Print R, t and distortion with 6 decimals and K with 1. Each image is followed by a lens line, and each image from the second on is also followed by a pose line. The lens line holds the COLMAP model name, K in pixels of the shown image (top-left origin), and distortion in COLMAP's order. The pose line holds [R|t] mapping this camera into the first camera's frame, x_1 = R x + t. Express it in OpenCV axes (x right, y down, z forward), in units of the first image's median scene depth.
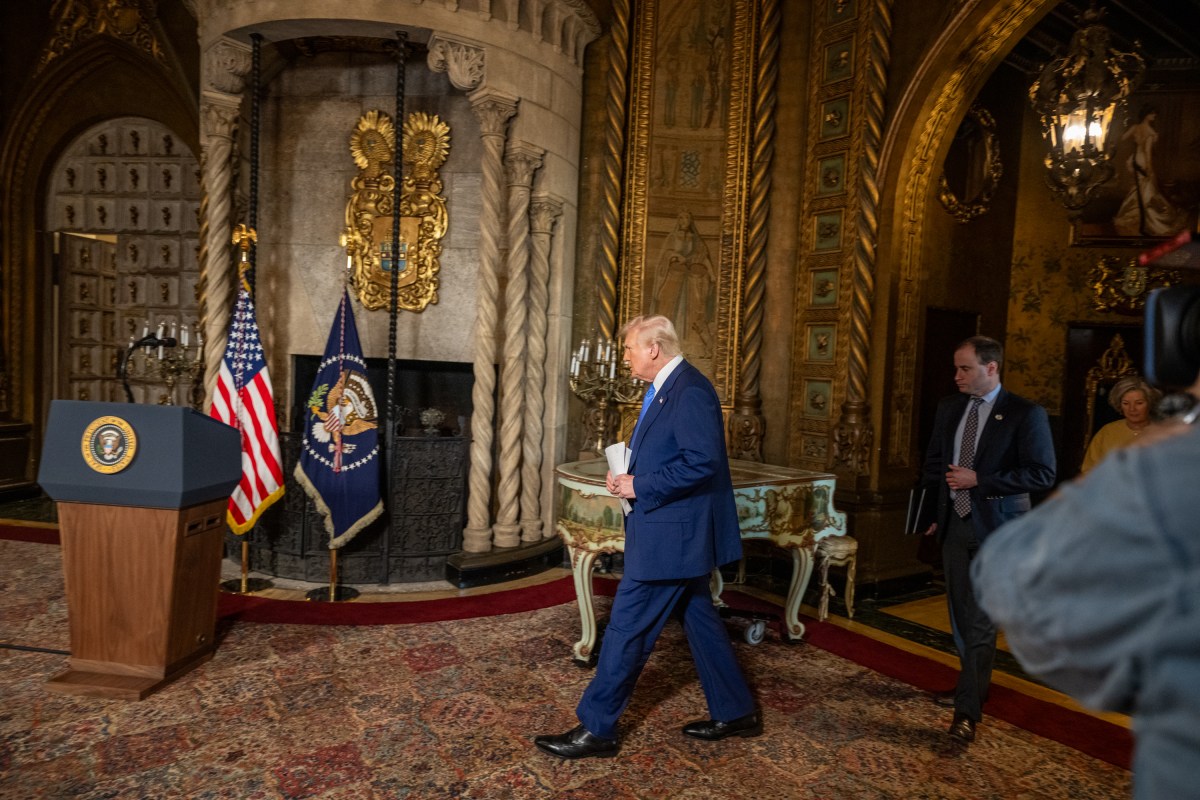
lens RADIAL K [[785.6, 0, 590.1], [0, 785.6, 404.2], [0, 0, 1]] dist [0.017858, 0.002152]
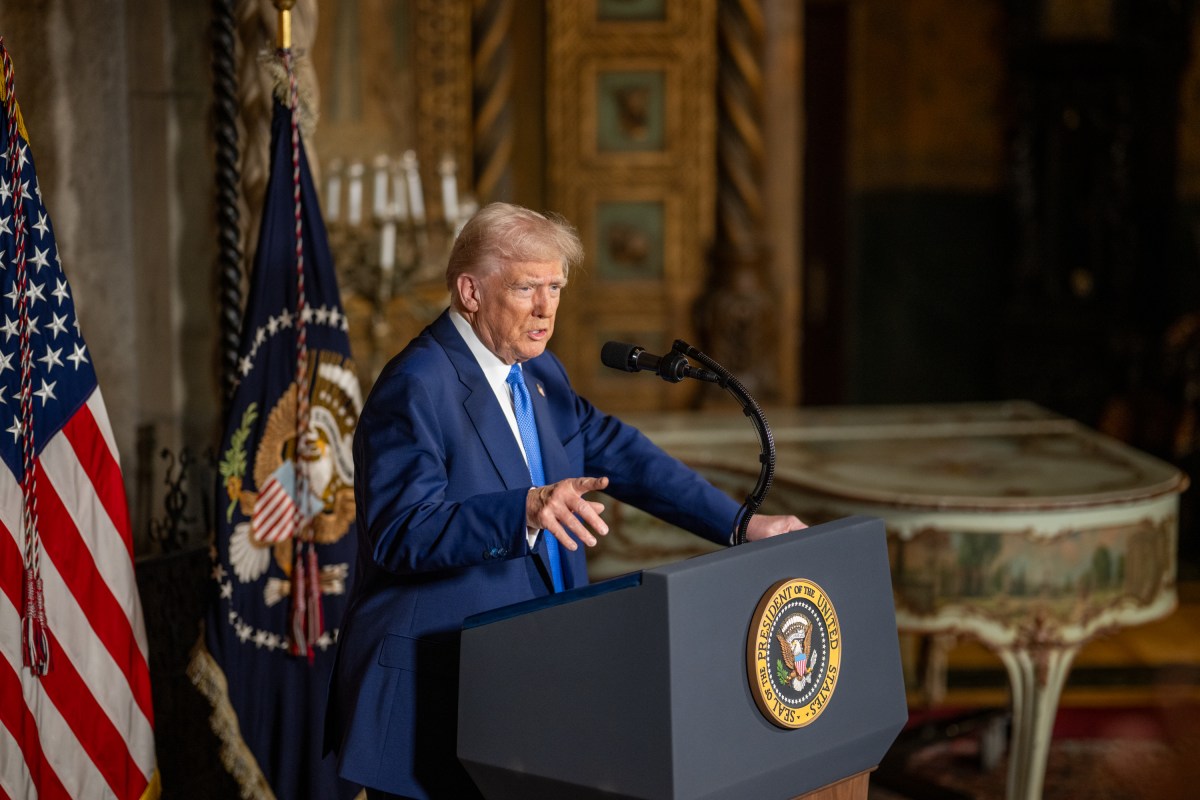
lens RADIAL K [[2838.0, 0, 589.7], [0, 2838.0, 401.5], [0, 0, 1]] dist [0.219612, 0.000000]
pose [[0.518620, -0.173001, 0.837319, -1.057350], [0.069246, 0.984597, 0.160541, -0.174961], [-0.852196, -0.025279, 0.522611, 0.217568]]
